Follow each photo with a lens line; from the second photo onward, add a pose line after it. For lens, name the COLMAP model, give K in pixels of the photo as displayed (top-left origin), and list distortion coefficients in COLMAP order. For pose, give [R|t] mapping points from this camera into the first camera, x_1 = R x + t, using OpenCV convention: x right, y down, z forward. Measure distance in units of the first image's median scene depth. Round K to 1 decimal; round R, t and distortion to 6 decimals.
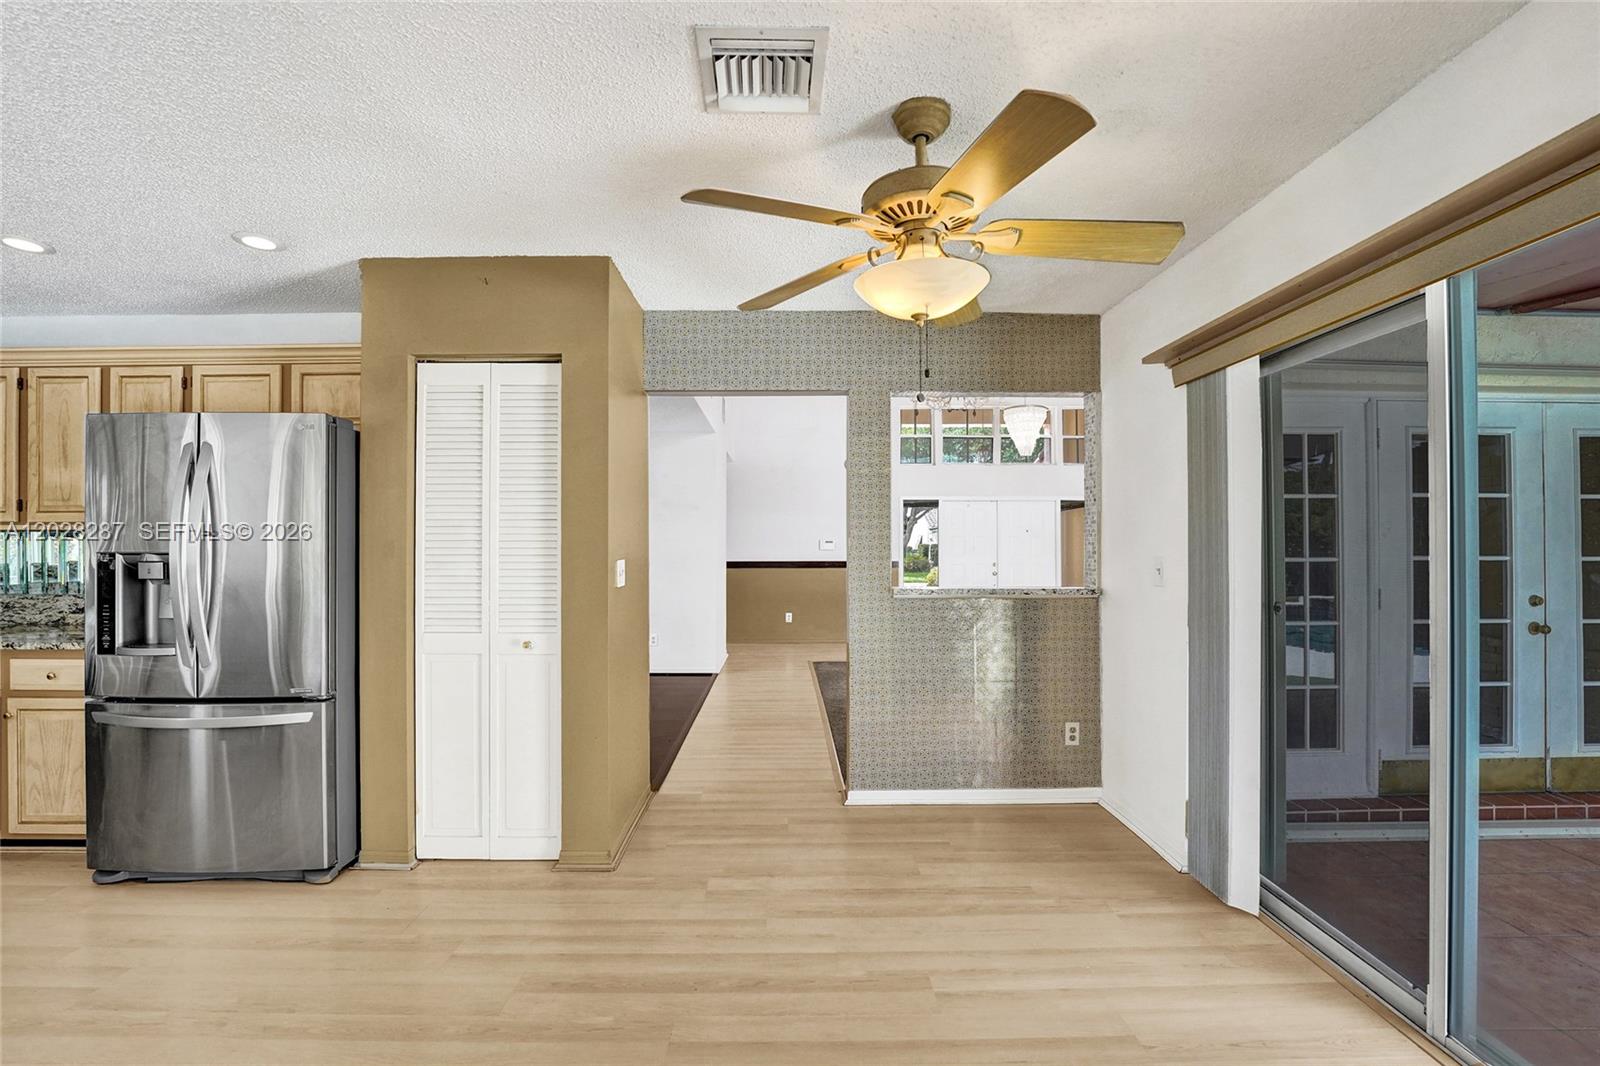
lens RADIAL K [[658.8, 0, 795.0], [0, 658.8, 539.1], [0, 0, 1]] dist [-0.029269, 0.003299]
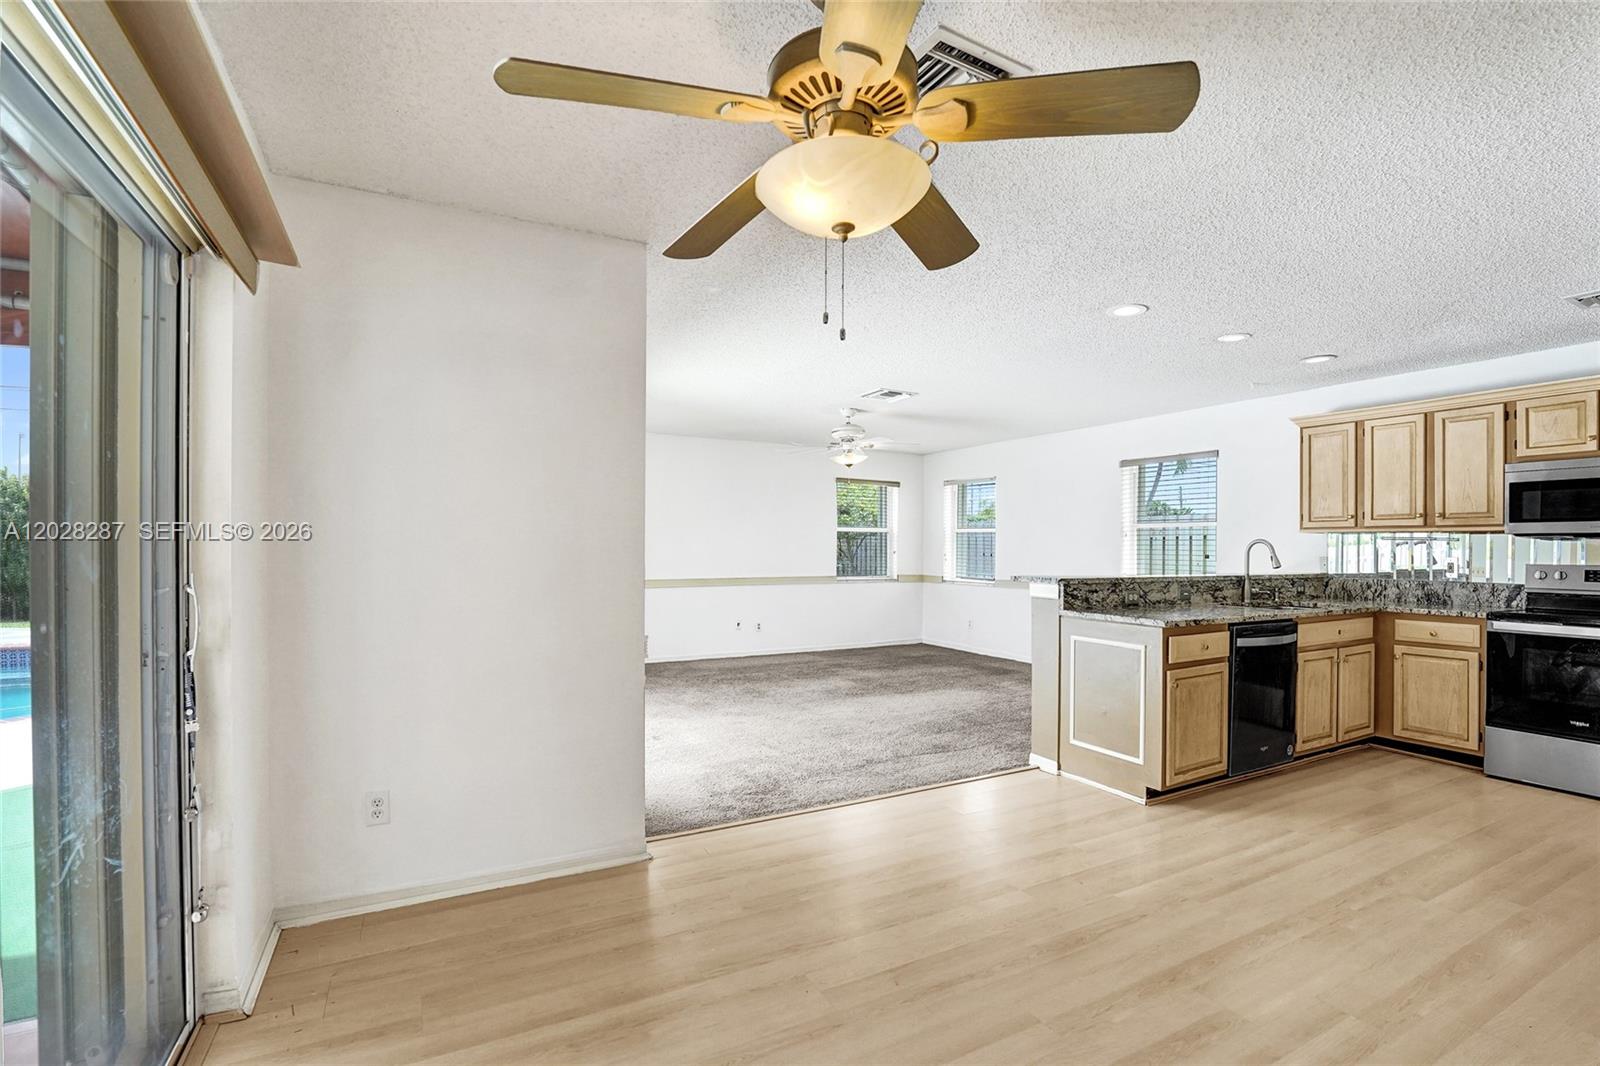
lens RADIAL K [[714.8, 0, 793.8], [0, 714.8, 546.2], [0, 0, 1]] dist [-0.026652, -0.000409]
pose [[-0.890315, -0.003691, -0.455330, 0.413946], [-0.000050, 0.999968, -0.008009, 0.024350], [0.455345, -0.007108, -0.890287, 1.142650]]
